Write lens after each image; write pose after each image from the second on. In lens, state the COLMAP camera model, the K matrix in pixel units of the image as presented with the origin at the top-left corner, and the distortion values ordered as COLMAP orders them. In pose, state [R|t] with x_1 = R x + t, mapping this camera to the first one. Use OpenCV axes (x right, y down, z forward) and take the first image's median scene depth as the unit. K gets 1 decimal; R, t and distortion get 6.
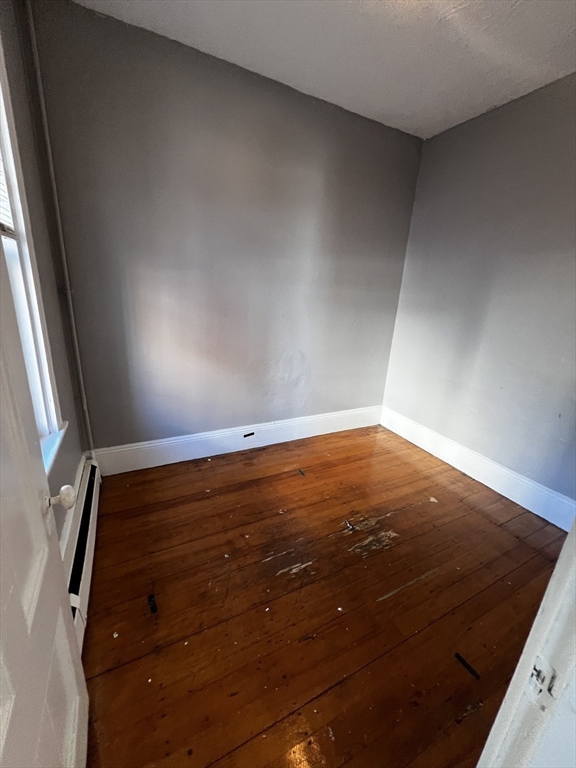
lens RADIAL K [[310.0, 0, 288.2], [0, 310.0, 383.2], [0, 0, 1]] dist [-0.003000, 0.000374]
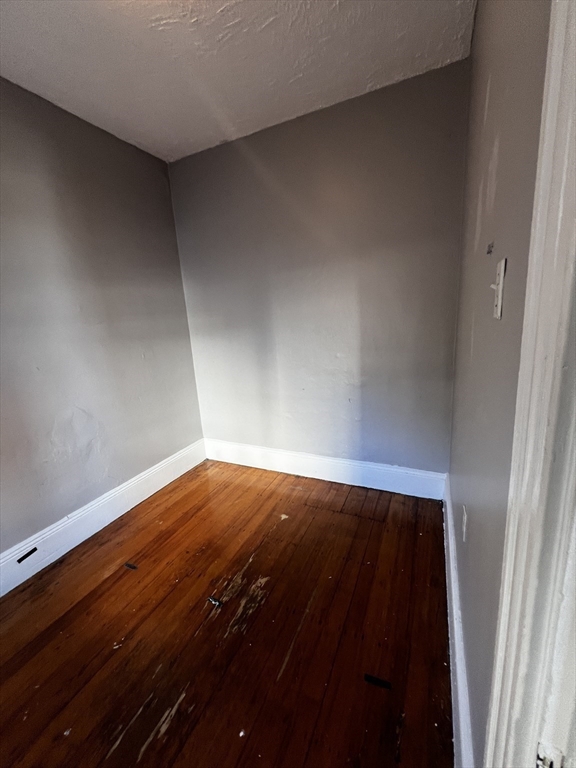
lens RADIAL K [[310.0, 0, 288.0], [0, 310.0, 381.9], [0, 0, 1]] dist [-0.003000, 0.000374]
pose [[0.783053, -0.241661, 0.573086, 0.019710], [0.289160, 0.957243, 0.008552, -0.034048], [-0.550649, 0.159017, 0.819451, 0.118528]]
